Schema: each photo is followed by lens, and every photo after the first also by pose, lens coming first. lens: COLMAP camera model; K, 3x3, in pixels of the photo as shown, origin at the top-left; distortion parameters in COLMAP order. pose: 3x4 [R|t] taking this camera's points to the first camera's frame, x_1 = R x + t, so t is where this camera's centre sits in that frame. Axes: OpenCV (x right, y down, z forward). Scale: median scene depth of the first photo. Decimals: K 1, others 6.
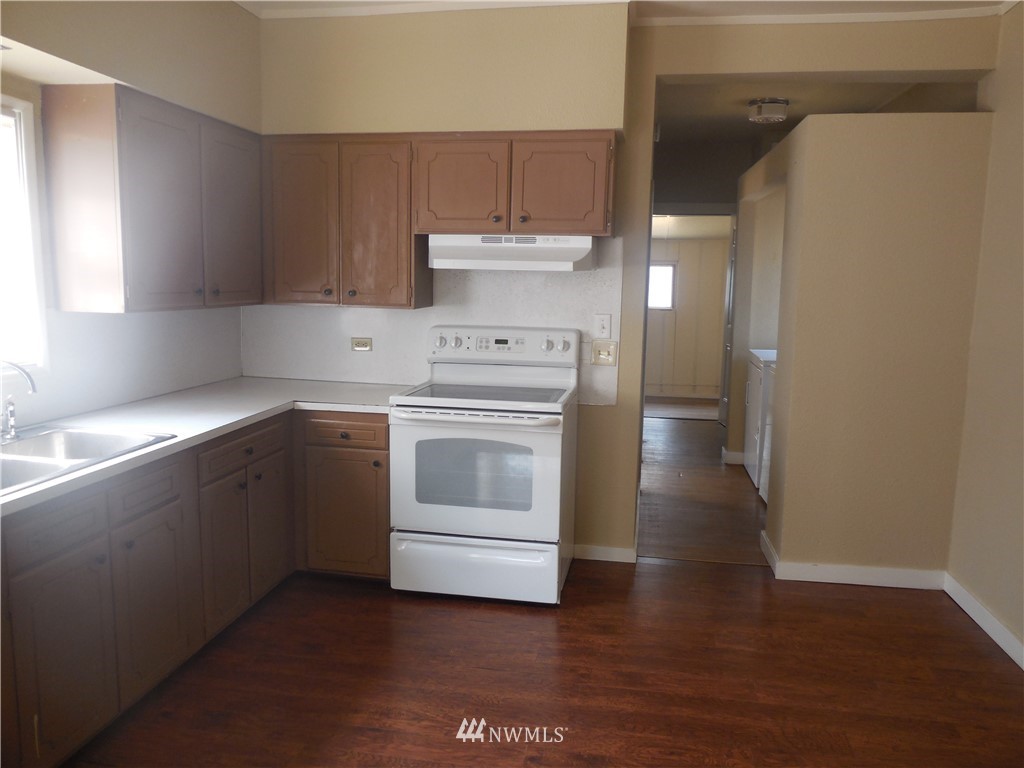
lens RADIAL K [[745.6, 0, 512.0], [0, 745.6, 384.0], [0, 0, 1]] dist [-0.045141, 0.031223]
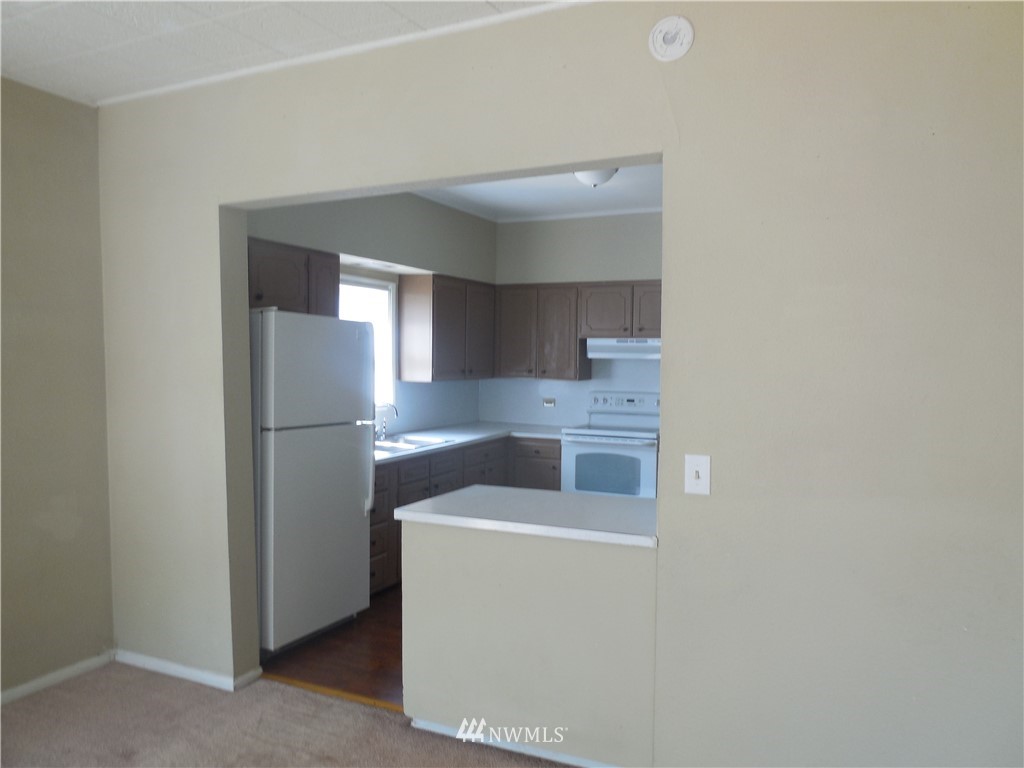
lens RADIAL K [[745.6, 0, 512.0], [0, 745.6, 384.0], [0, 0, 1]] dist [-0.045141, 0.031223]
pose [[0.963794, 0.003001, -0.266632, 0.185875], [-0.030948, 0.994438, -0.100673, 0.087526], [0.264847, 0.105280, 0.958526, -0.715334]]
